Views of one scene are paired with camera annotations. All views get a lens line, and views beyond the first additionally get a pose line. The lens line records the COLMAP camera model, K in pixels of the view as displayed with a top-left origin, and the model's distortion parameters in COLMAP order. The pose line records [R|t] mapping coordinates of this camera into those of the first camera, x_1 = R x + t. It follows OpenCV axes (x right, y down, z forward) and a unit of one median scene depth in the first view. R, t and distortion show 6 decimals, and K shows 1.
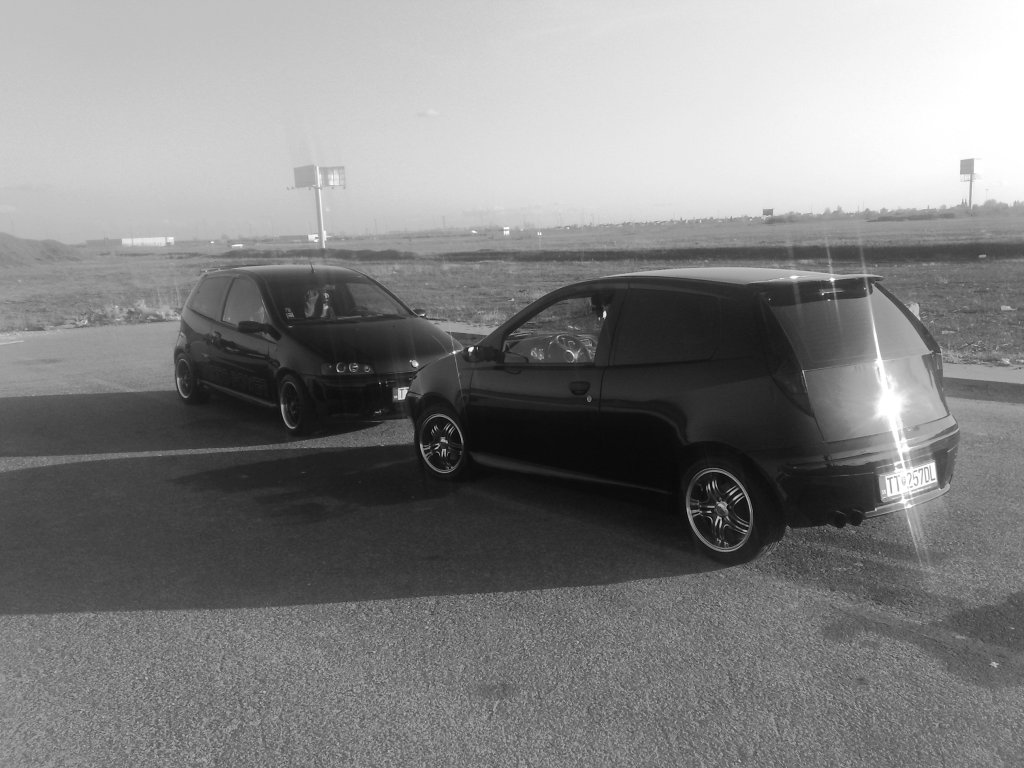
lens RADIAL K [[980.9, 0, 512.0], [0, 980.9, 384.0], [0, 0, 1]] dist [0.204858, -0.443396]
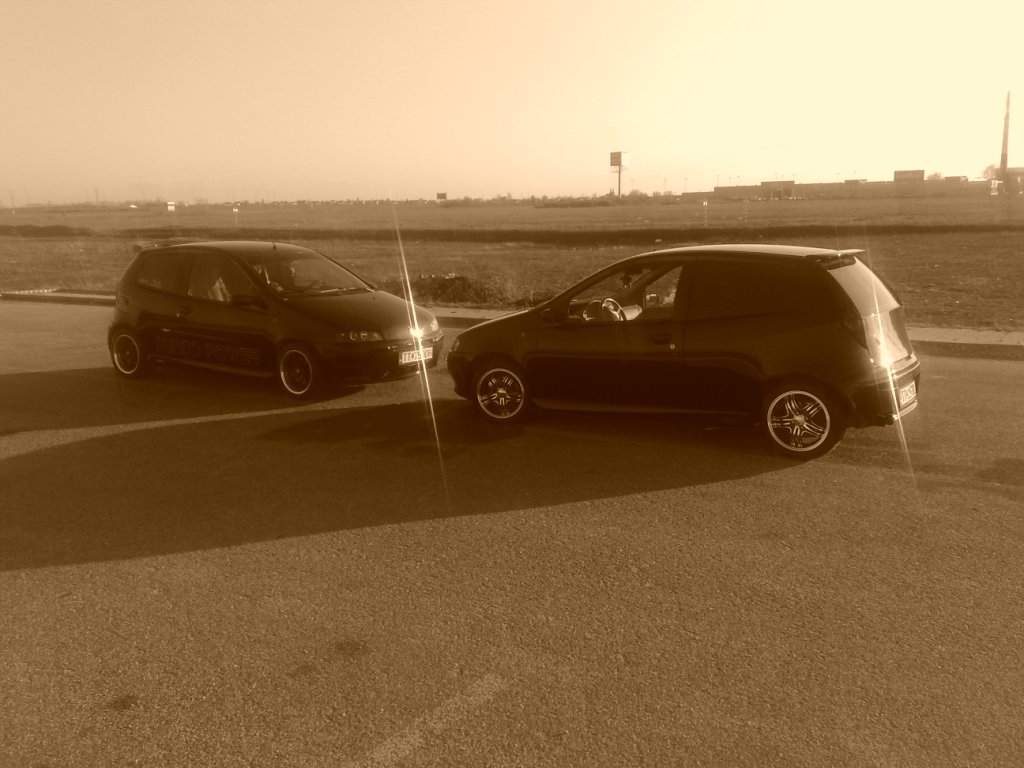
lens RADIAL K [[980.9, 0, 512.0], [0, 980.9, 384.0], [0, 0, 1]] dist [0.204858, -0.443396]
pose [[0.946705, -0.040384, 0.319561, -0.318449], [0.034278, 0.999107, 0.024713, 0.014695], [-0.320274, -0.012442, 0.947243, -0.092266]]
